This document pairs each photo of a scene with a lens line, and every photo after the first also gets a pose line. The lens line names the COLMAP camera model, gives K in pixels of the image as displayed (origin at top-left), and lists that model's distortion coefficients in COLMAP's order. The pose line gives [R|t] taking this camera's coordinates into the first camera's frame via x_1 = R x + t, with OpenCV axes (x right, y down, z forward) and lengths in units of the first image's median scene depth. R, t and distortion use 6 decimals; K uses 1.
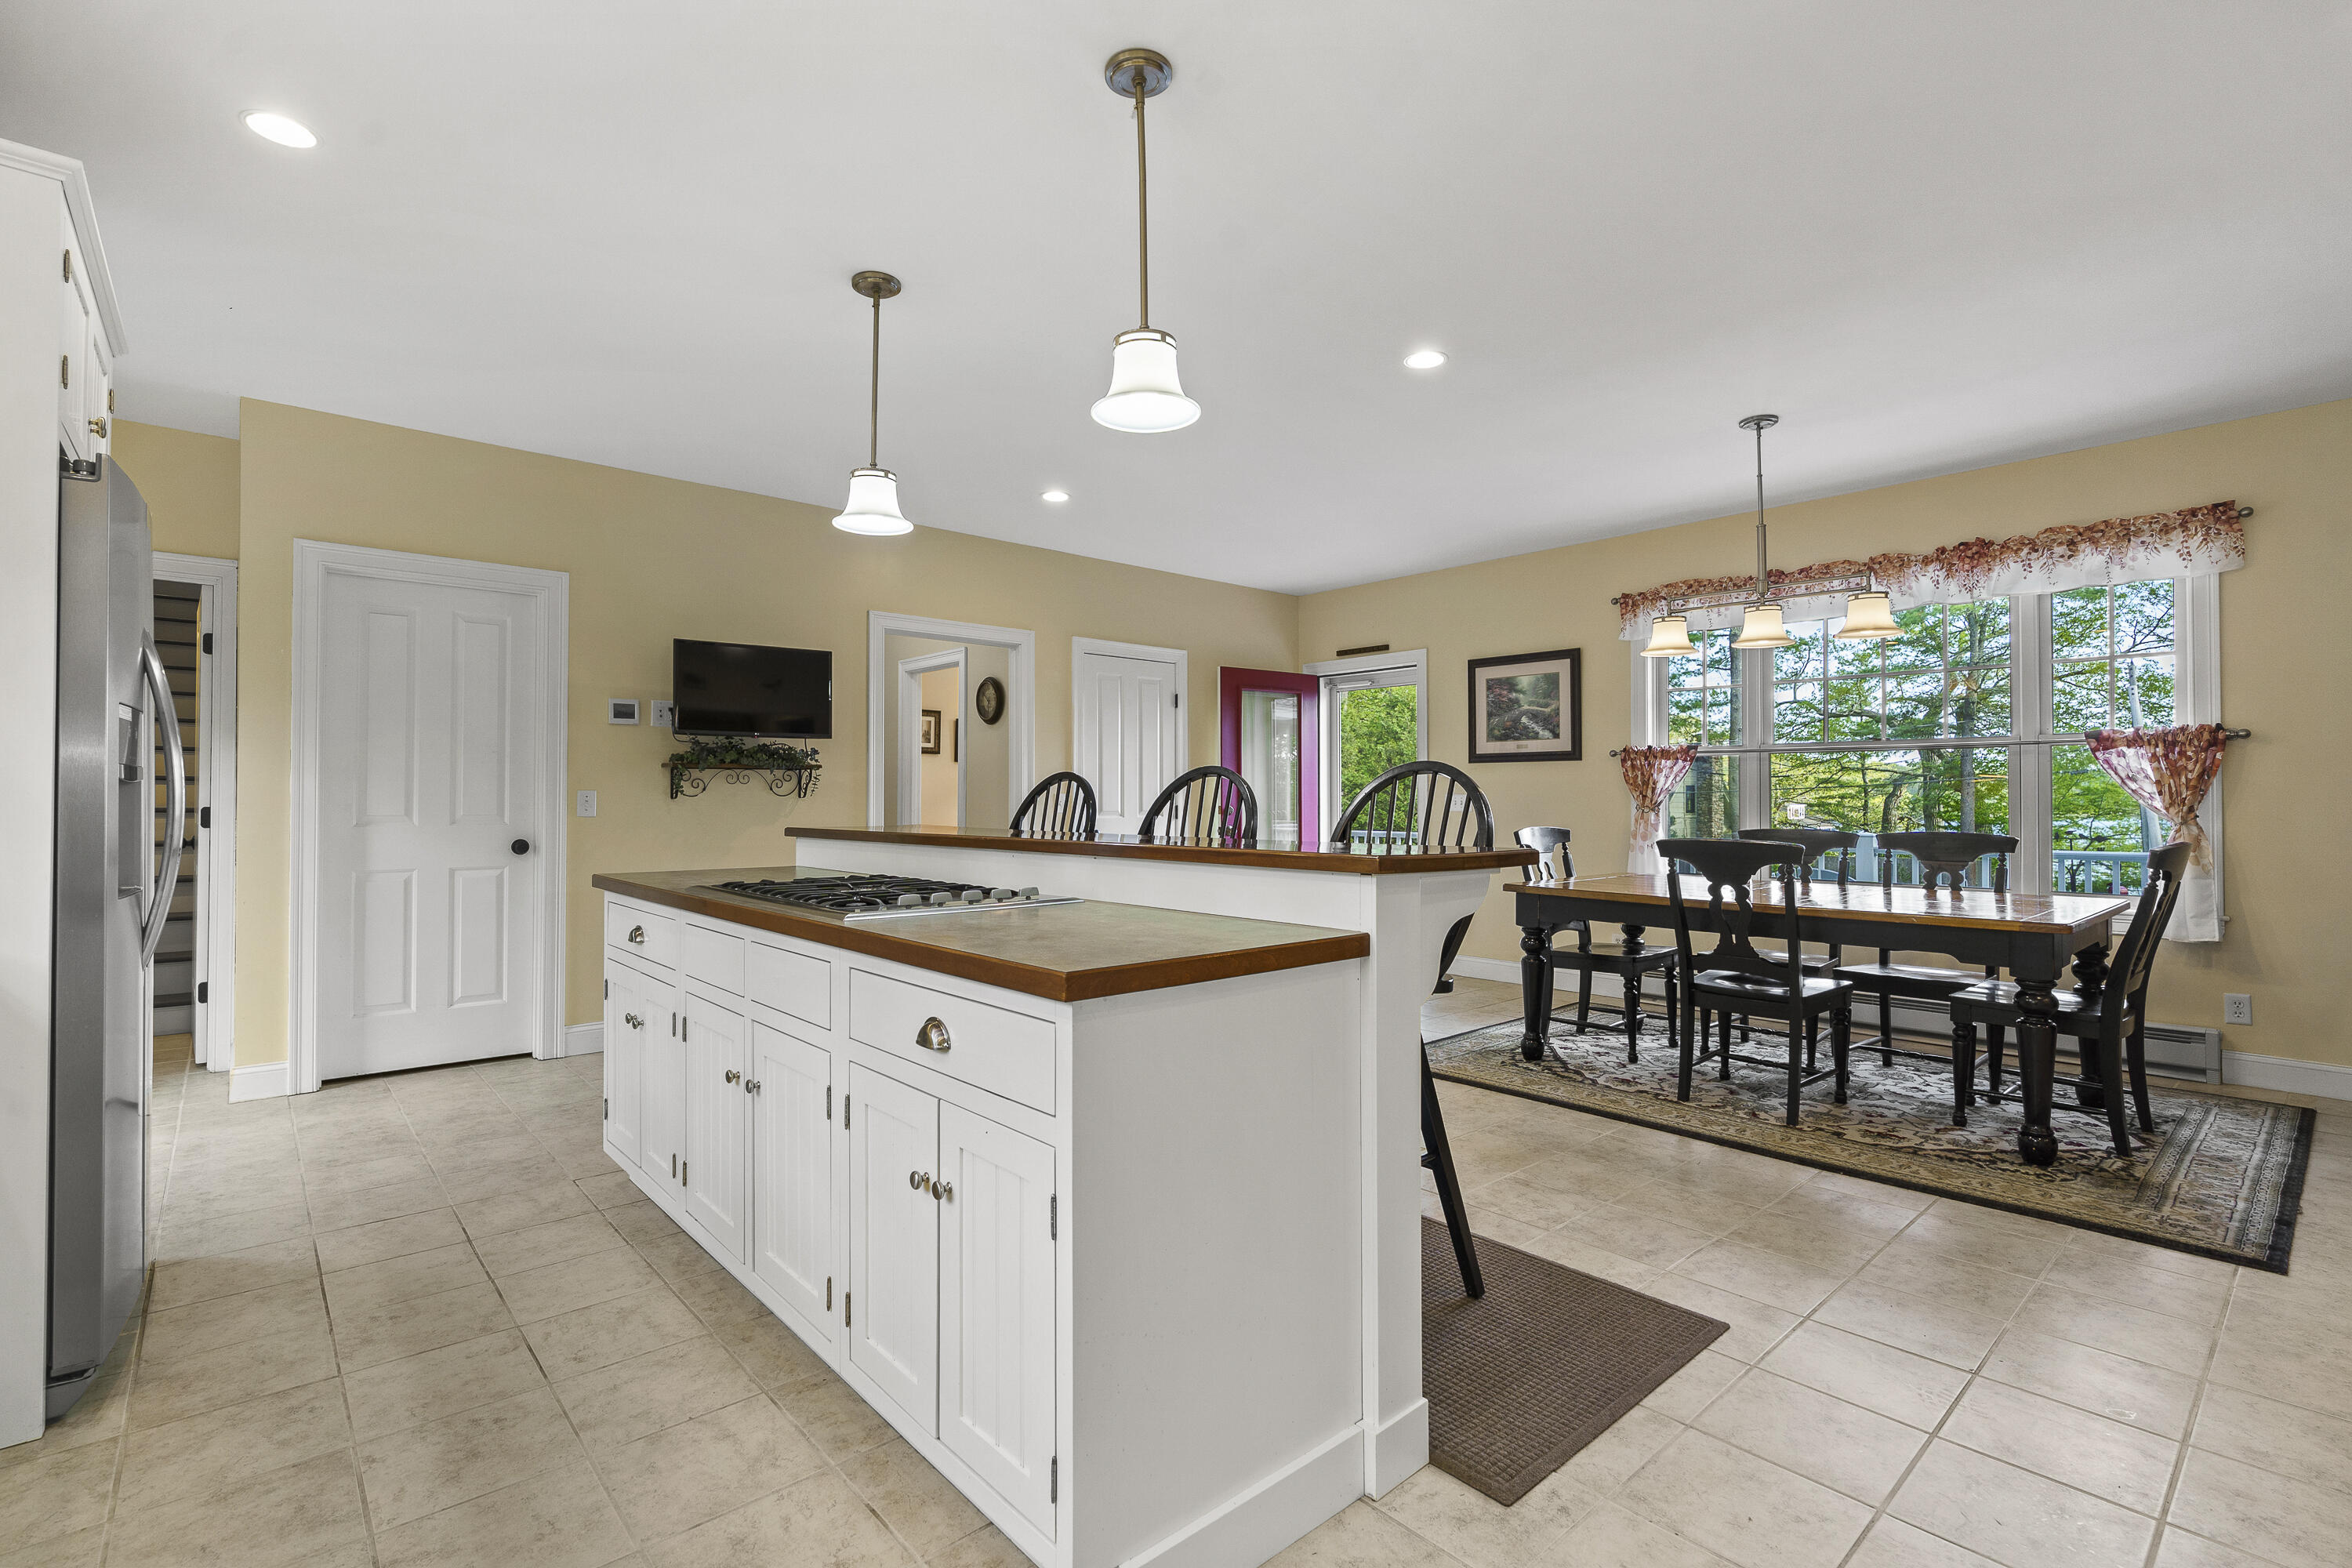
lens RADIAL K [[1070.1, 0, 1176.0], [0, 1070.1, 784.0], [0, 0, 1]] dist [-0.002073, 0.000557]
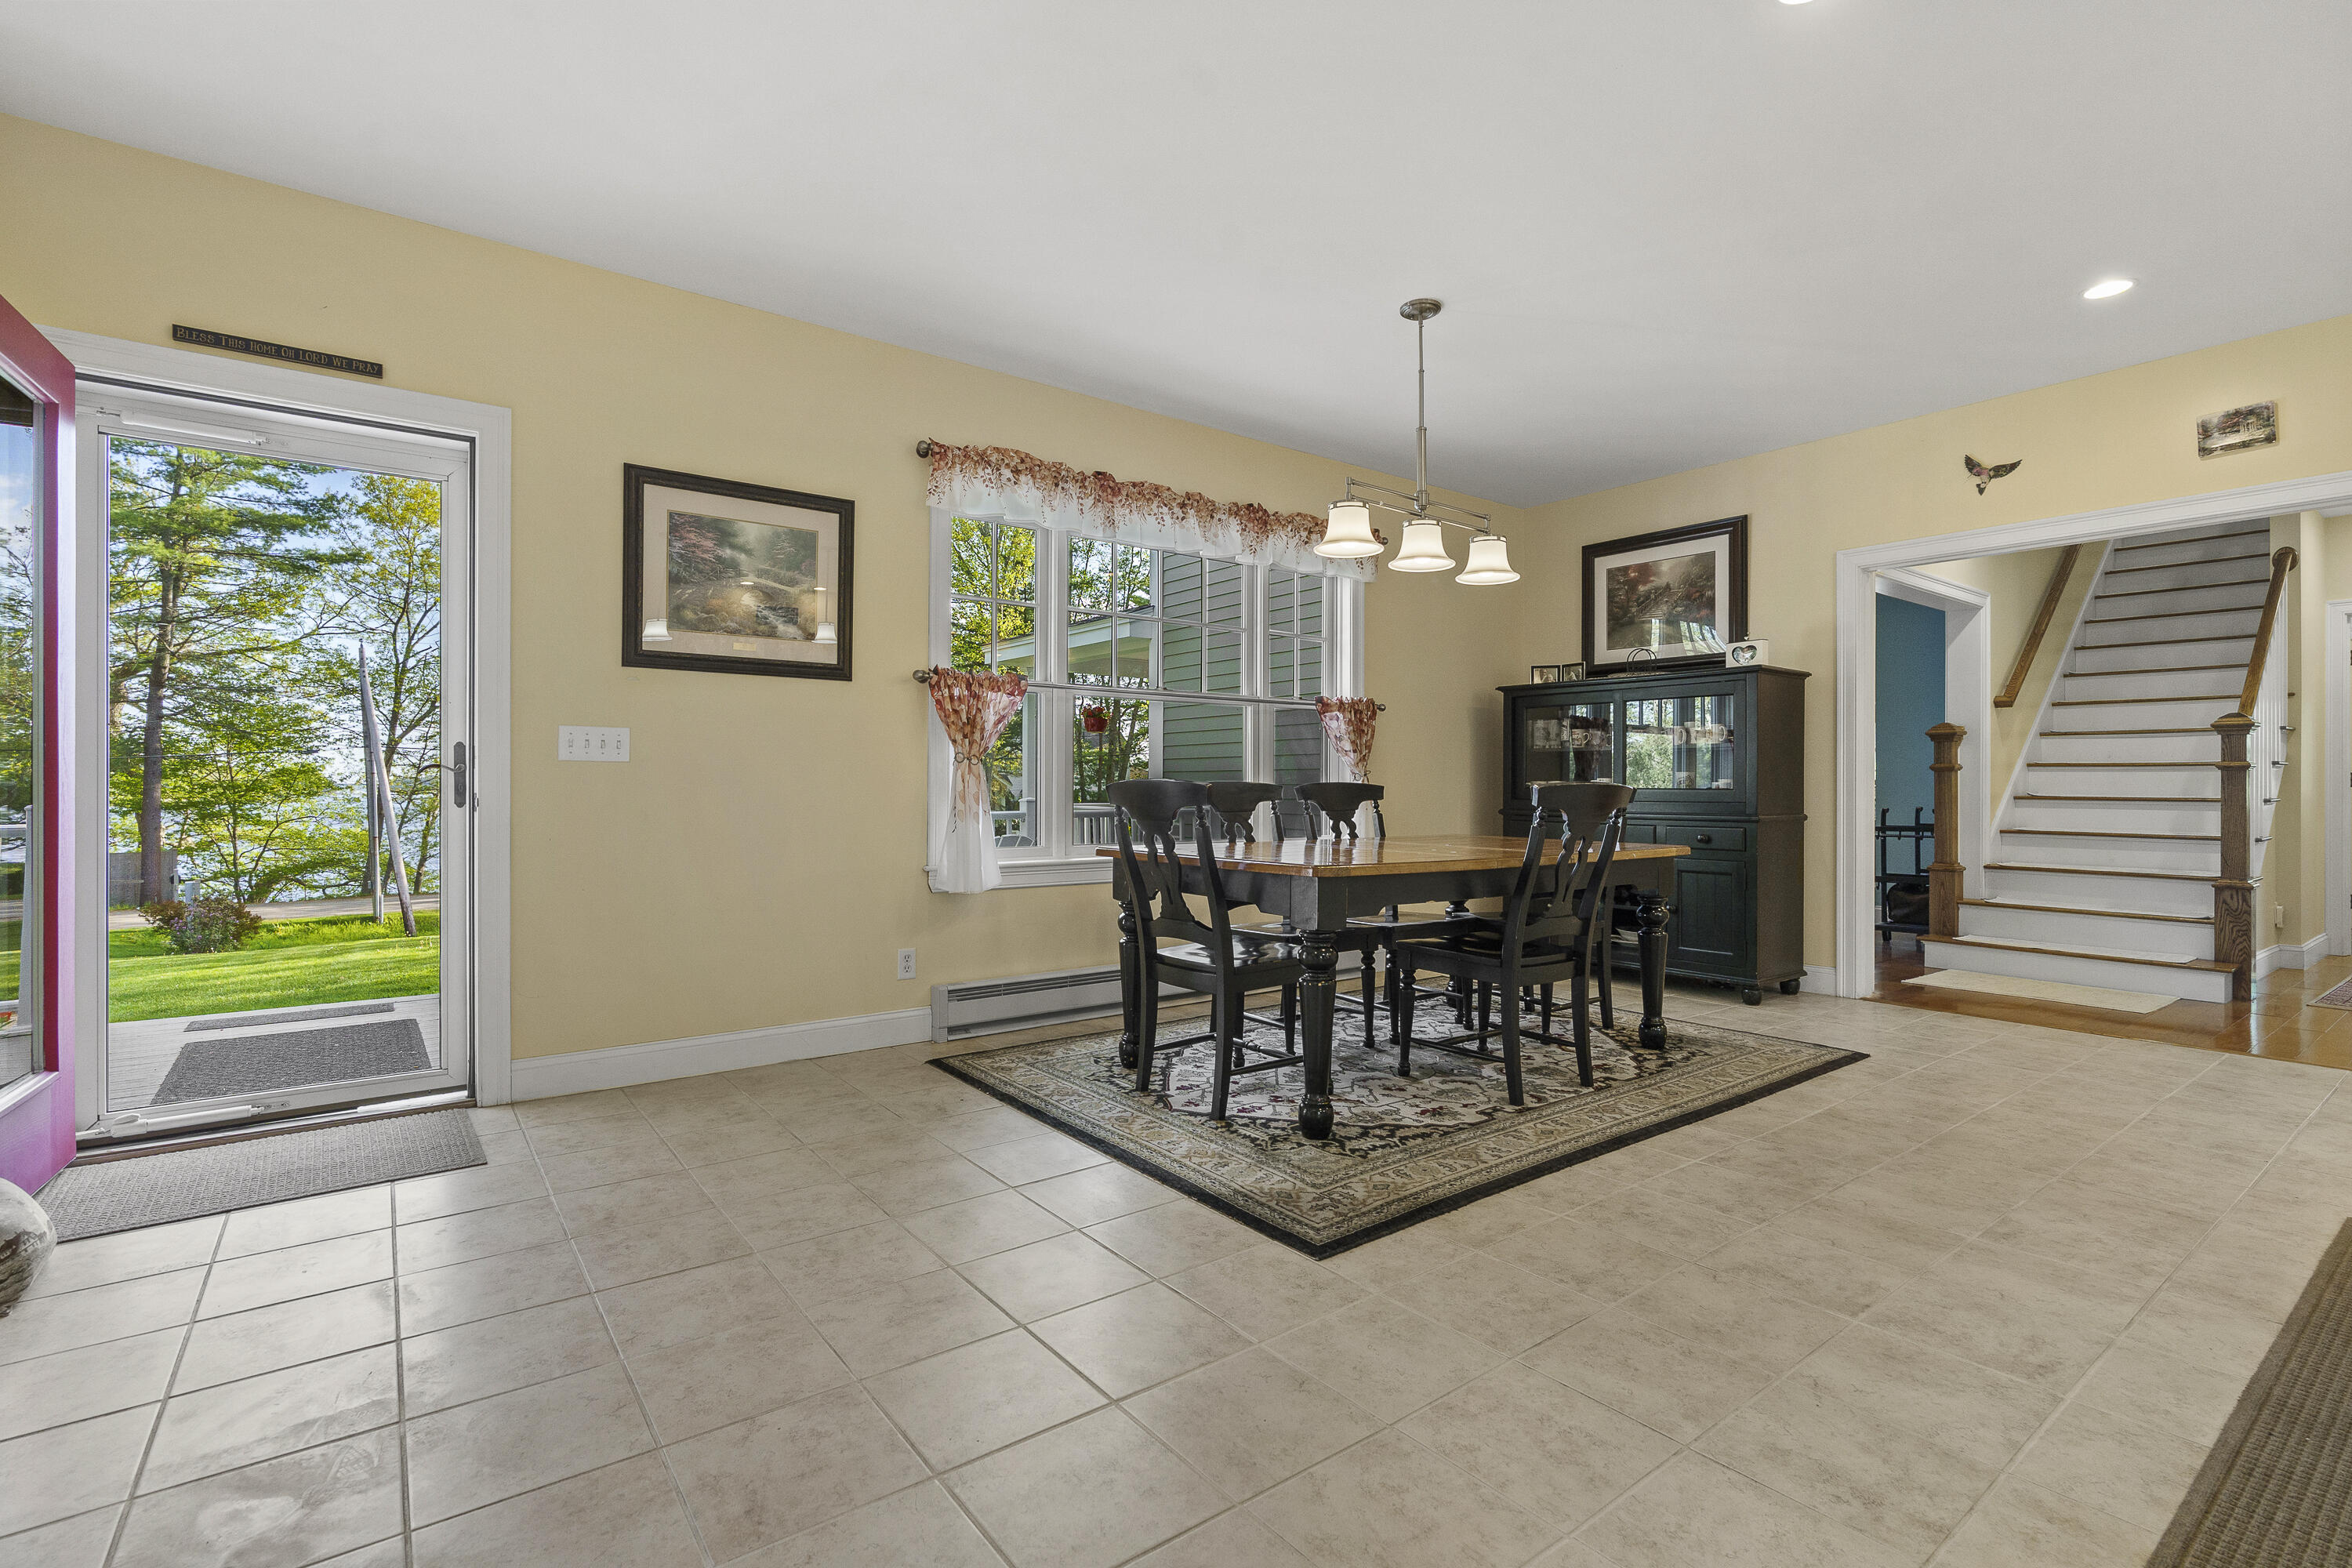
lens RADIAL K [[1070.1, 0, 1176.0], [0, 1070.1, 784.0], [0, 0, 1]] dist [-0.002073, 0.000557]
pose [[0.080257, 0.002551, 0.996771, -0.298592], [-0.015771, 0.999875, -0.001289, 0.046444], [-0.996649, -0.015617, 0.080287, 0.989357]]
